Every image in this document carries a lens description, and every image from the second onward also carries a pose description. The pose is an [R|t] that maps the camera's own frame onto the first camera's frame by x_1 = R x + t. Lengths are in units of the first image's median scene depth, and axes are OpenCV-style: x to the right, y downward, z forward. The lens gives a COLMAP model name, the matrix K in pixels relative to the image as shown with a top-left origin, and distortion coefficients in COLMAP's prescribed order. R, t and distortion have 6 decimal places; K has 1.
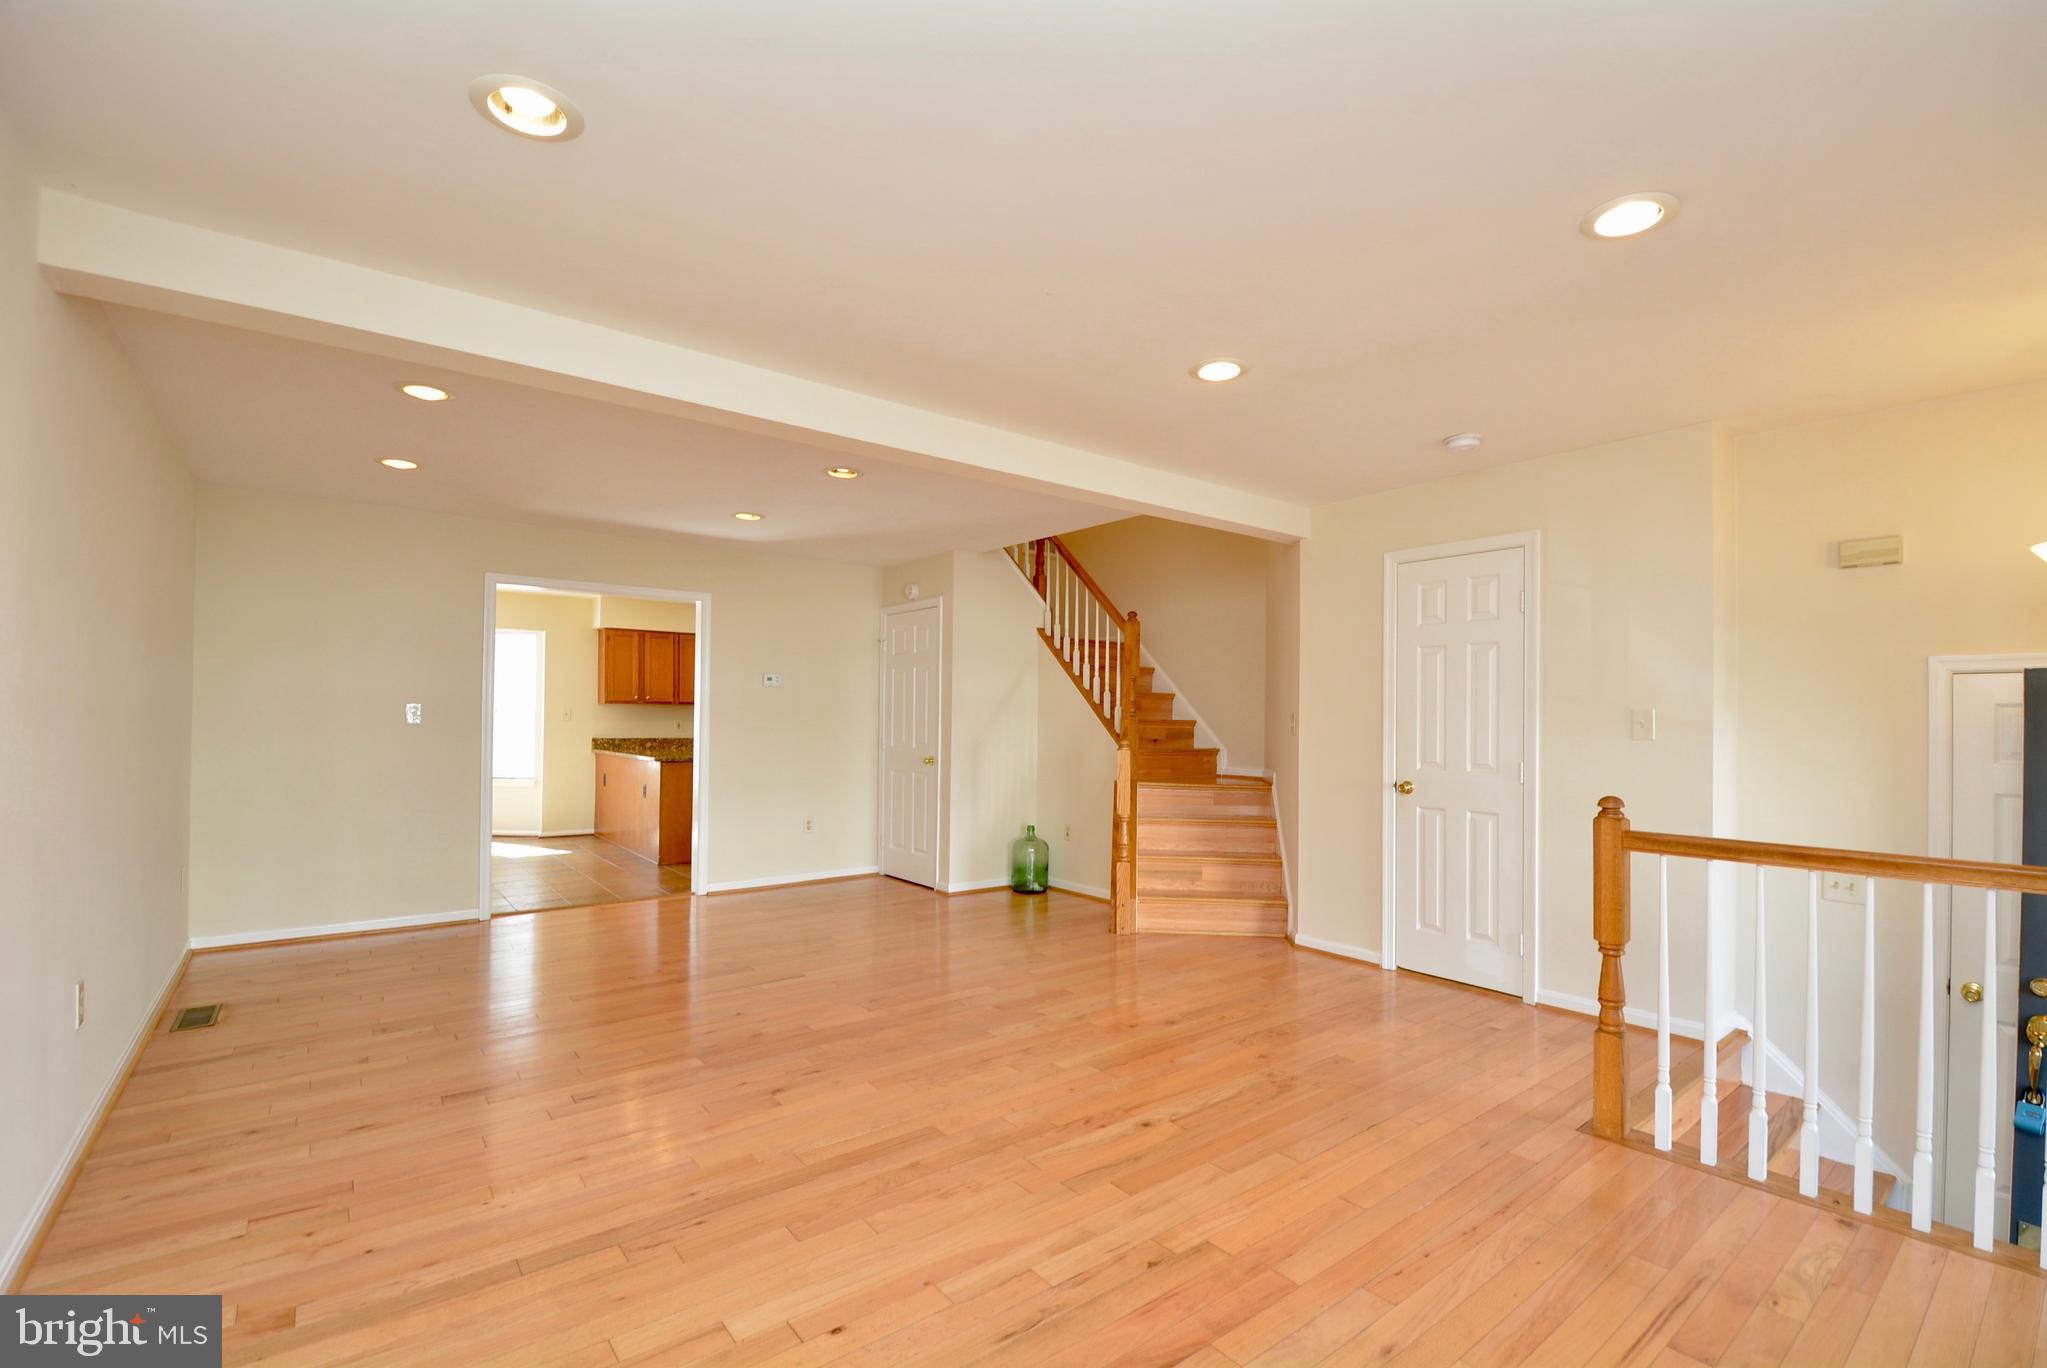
lens RADIAL K [[903.6, 0, 1046.2], [0, 903.6, 711.0], [0, 0, 1]] dist [-0.002202, -0.000198]
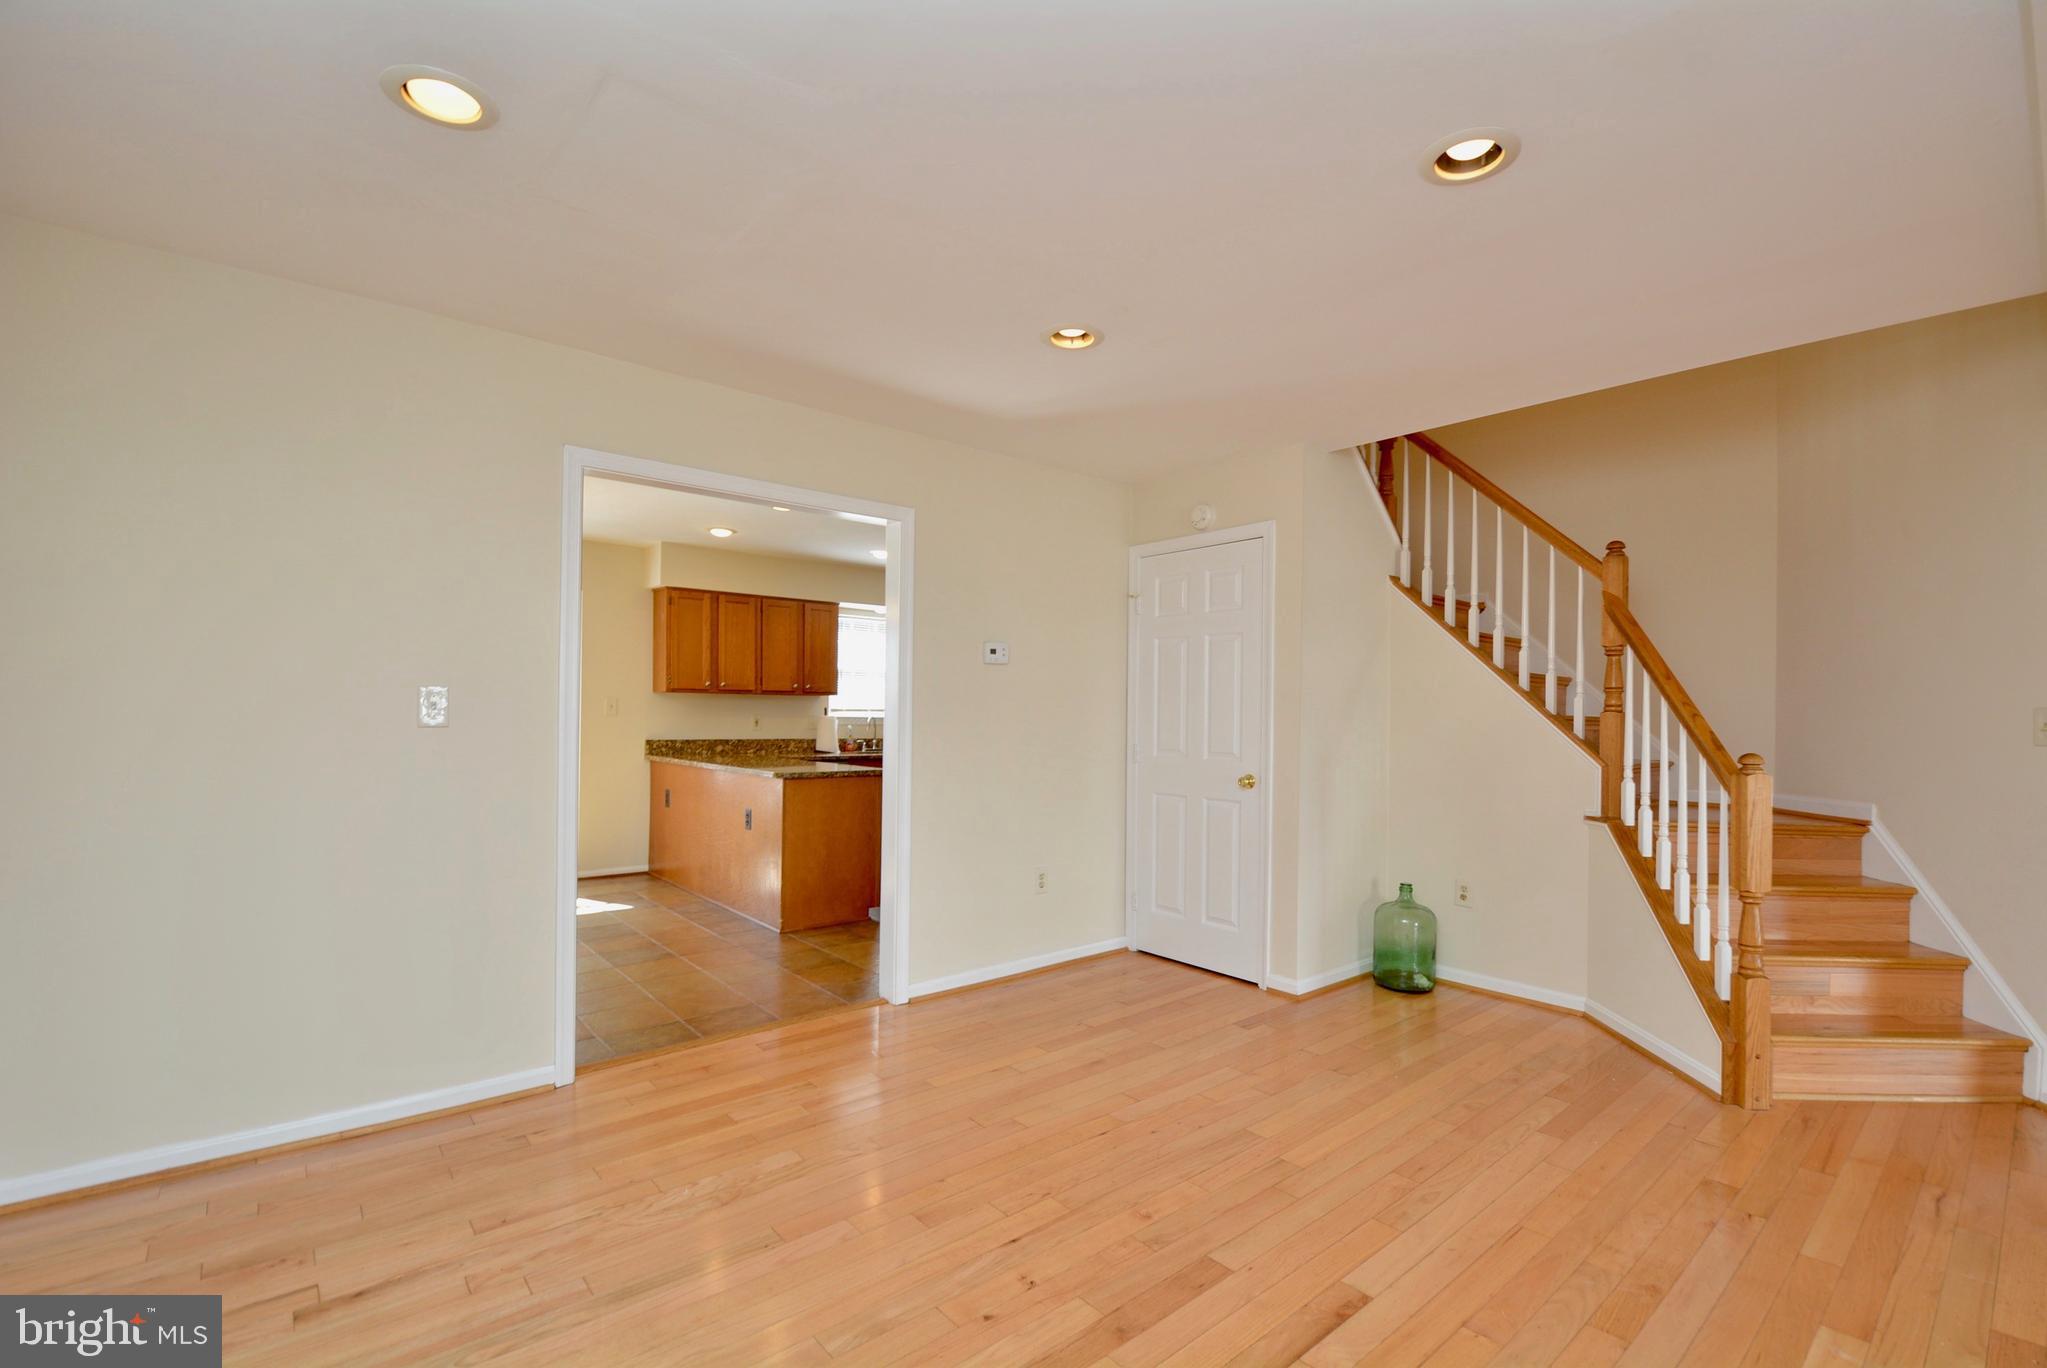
lens RADIAL K [[898.4, 0, 1034.0], [0, 898.4, 710.5], [0, 0, 1]] dist [-0.011680, -0.000495]
pose [[0.999530, 0.001773, 0.030614, -0.286444], [-0.001970, 0.999978, 0.006393, 0.001664], [-0.030602, -0.006450, 0.999511, 0.364647]]
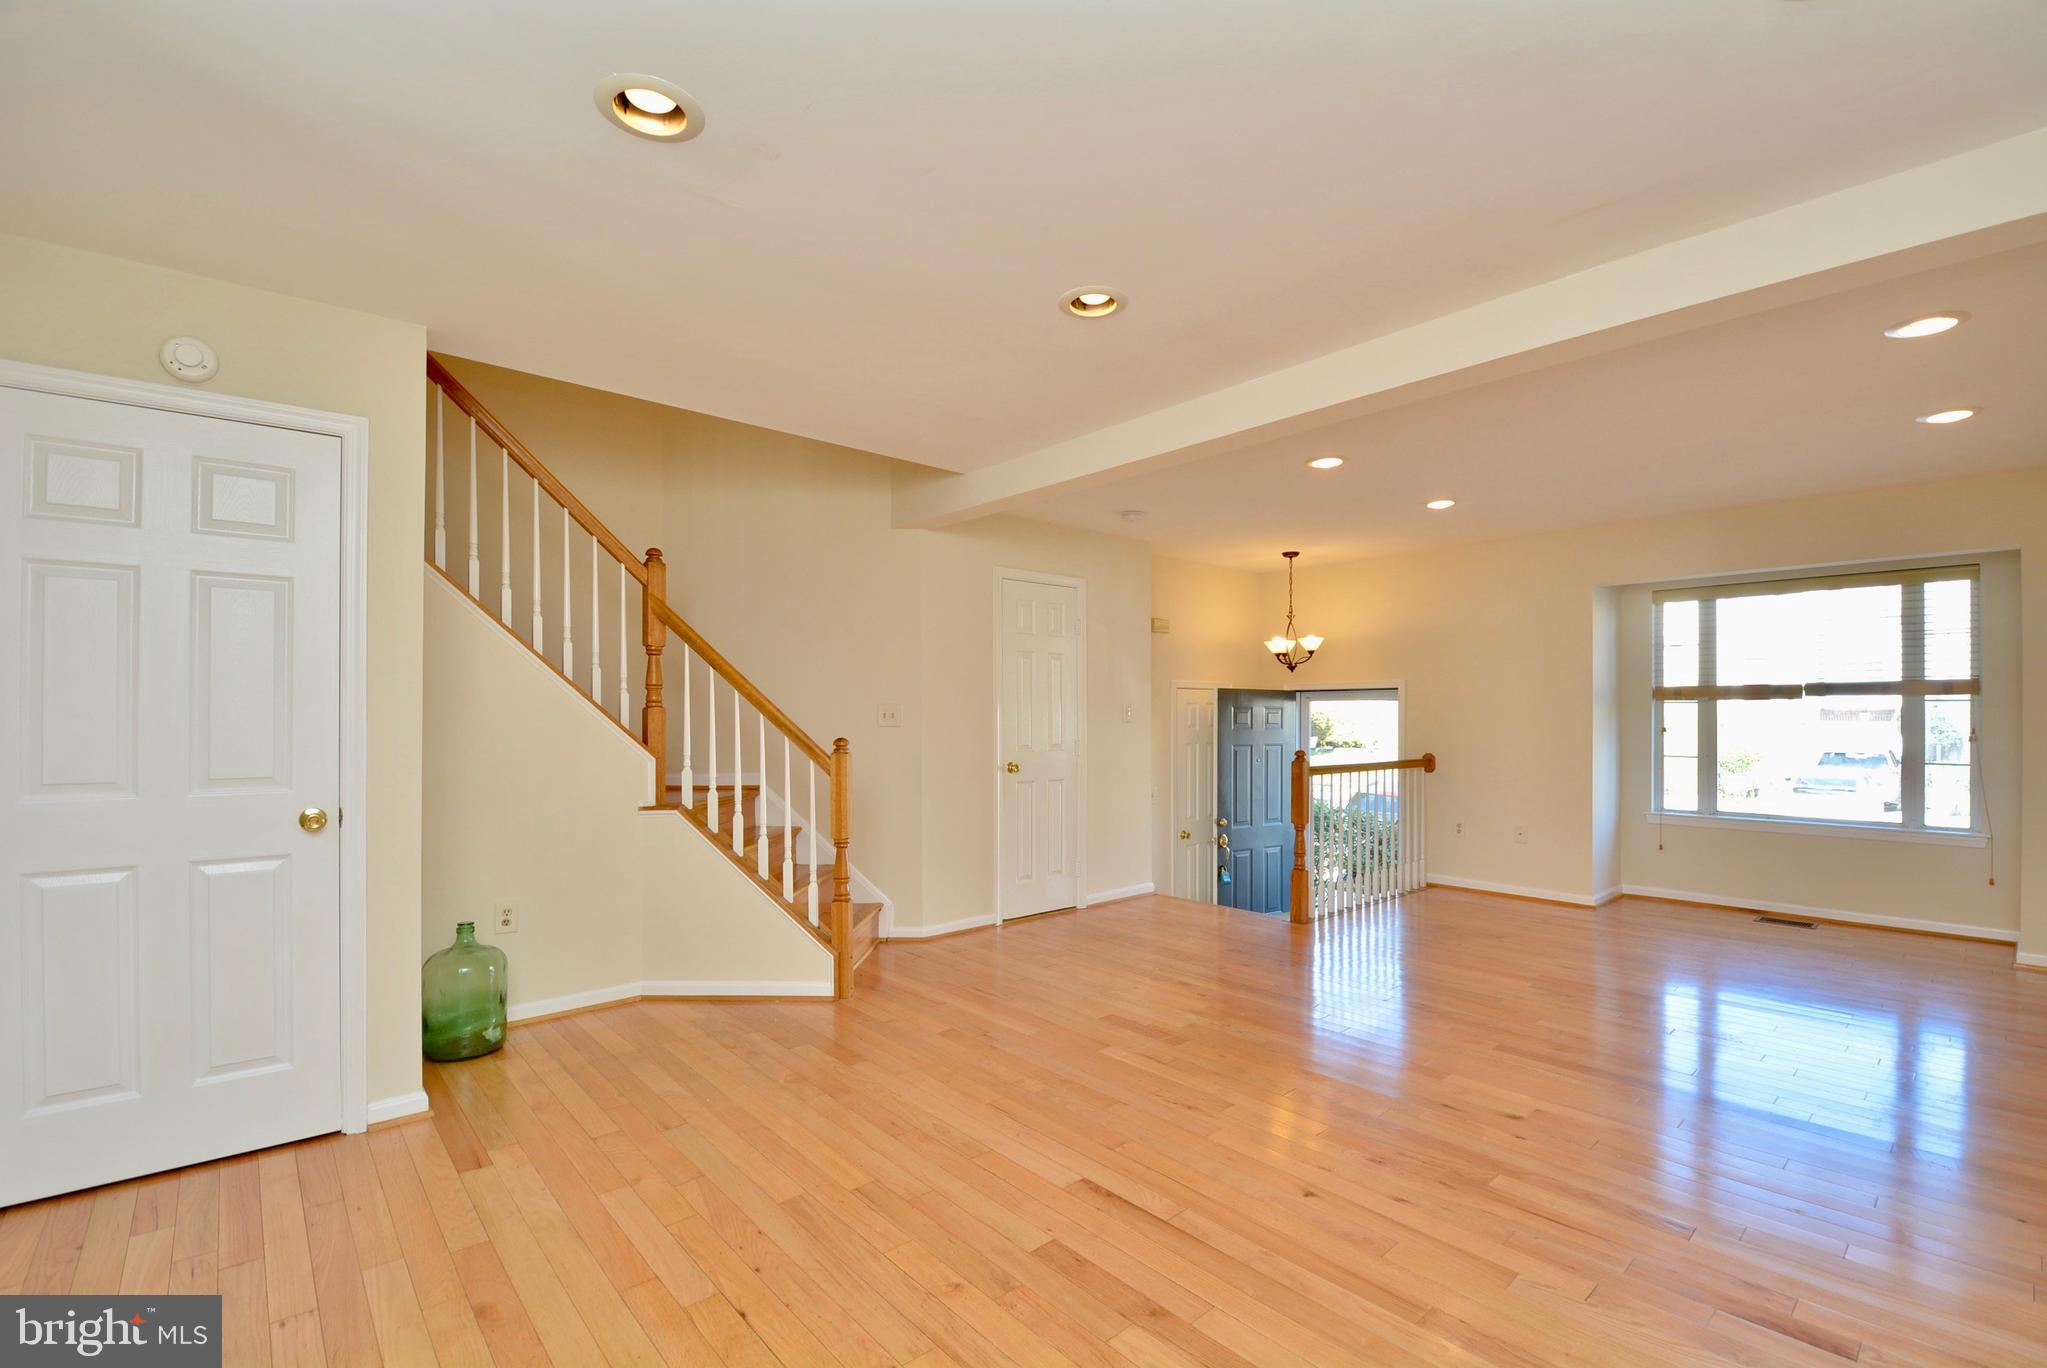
lens RADIAL K [[903.6, 0, 1046.2], [0, 903.6, 711.0], [0, 0, 1]] dist [-0.002202, -0.000198]
pose [[-0.062088, -0.004223, 0.998062, -0.522965], [-0.006839, 0.999969, 0.003806, 0.003508], [-0.998047, -0.006589, -0.062115, 0.678443]]
